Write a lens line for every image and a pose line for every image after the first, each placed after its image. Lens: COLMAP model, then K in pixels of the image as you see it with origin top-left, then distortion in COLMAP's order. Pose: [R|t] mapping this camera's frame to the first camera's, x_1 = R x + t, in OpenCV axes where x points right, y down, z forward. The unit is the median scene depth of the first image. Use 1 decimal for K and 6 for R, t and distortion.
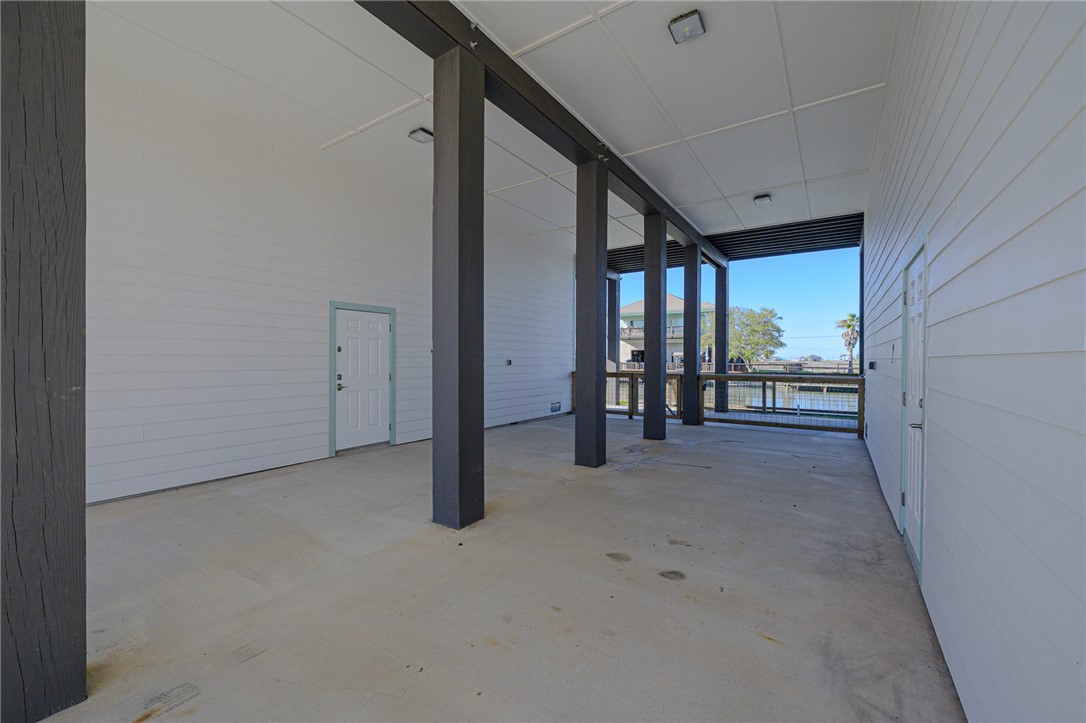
lens RADIAL K [[431.5, 0, 543.0], [0, 431.5, 361.5], [0, 0, 1]] dist [0.009069, 0.000005]
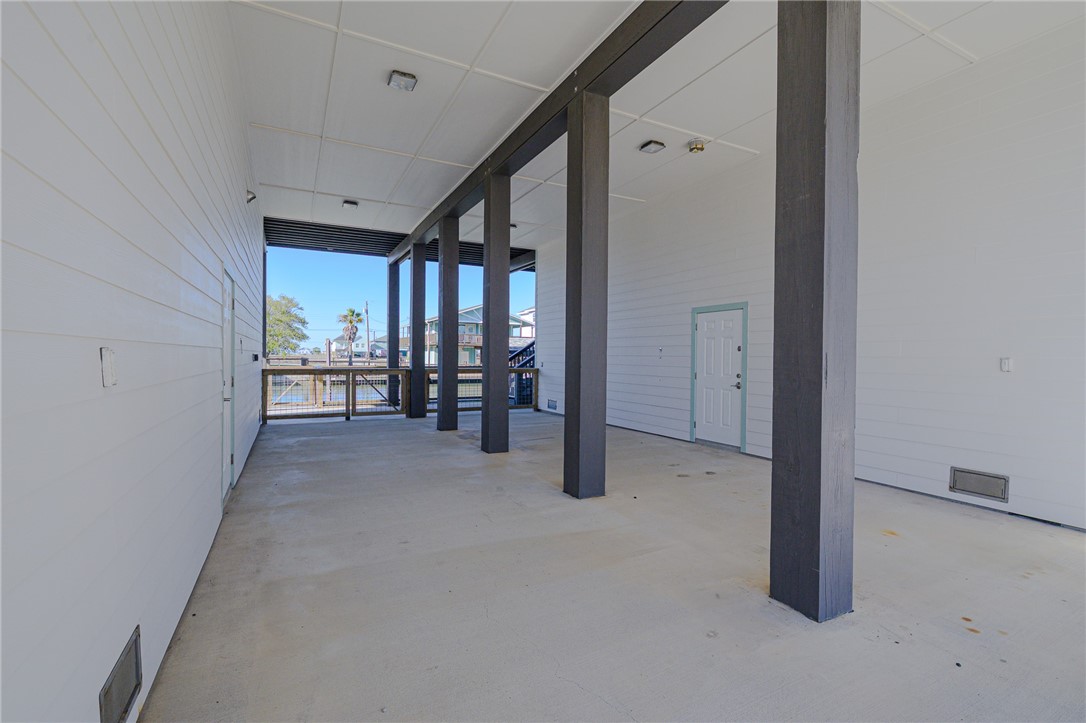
lens RADIAL K [[492.3, 0, 543.0], [0, 492.3, 361.5], [0, 0, 1]] dist [0.000023, -0.000015]
pose [[0.480070, -0.010994, 0.877161, -0.455534], [0.000889, 0.999927, 0.012046, 0.000559], [-0.877229, -0.005004, 0.480045, 0.154332]]
